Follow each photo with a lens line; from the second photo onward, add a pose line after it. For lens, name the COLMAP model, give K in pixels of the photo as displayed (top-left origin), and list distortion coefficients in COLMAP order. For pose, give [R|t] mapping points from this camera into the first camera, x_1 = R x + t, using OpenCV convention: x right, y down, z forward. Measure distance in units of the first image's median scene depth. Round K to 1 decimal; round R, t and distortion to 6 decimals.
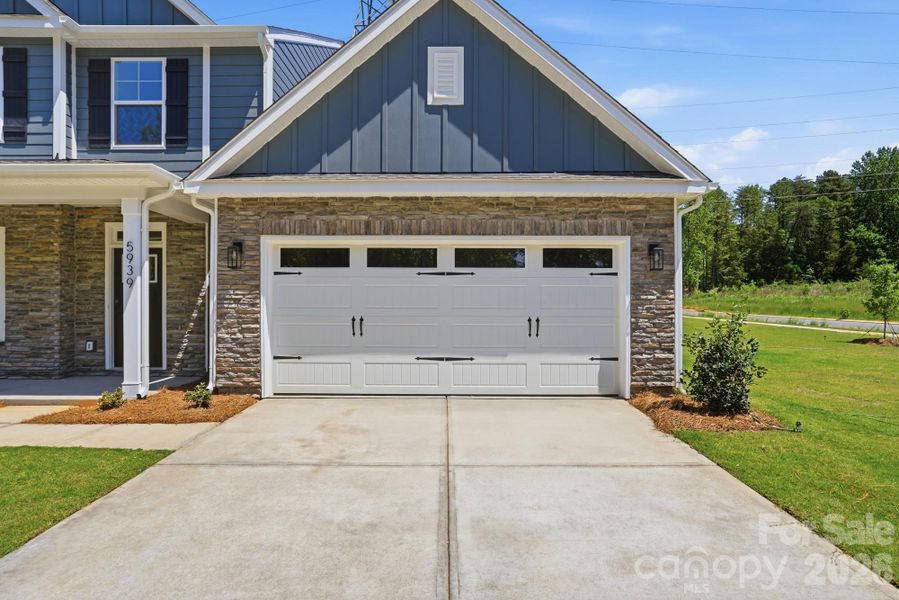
lens RADIAL K [[495.2, 0, 455.0], [0, 495.2, 308.1], [0, 0, 1]] dist [-0.052688, 0.037392]
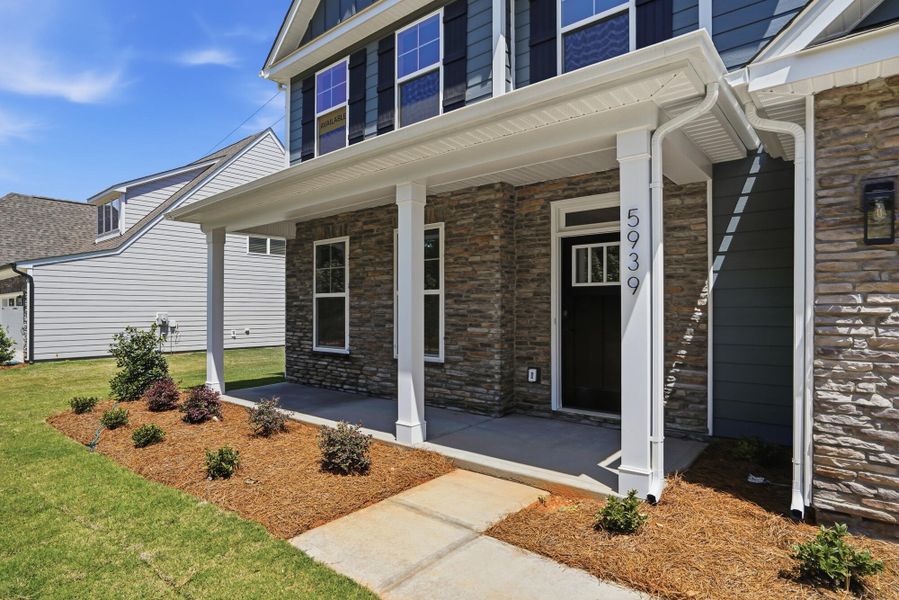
lens RADIAL K [[495.2, 0, 455.0], [0, 495.2, 308.1], [0, 0, 1]] dist [-0.052688, 0.037392]
pose [[0.775376, -0.002763, -0.631494, -0.389717], [0.000495, 0.999993, -0.003769, -0.019779], [0.631500, 0.002610, 0.775372, 0.370173]]
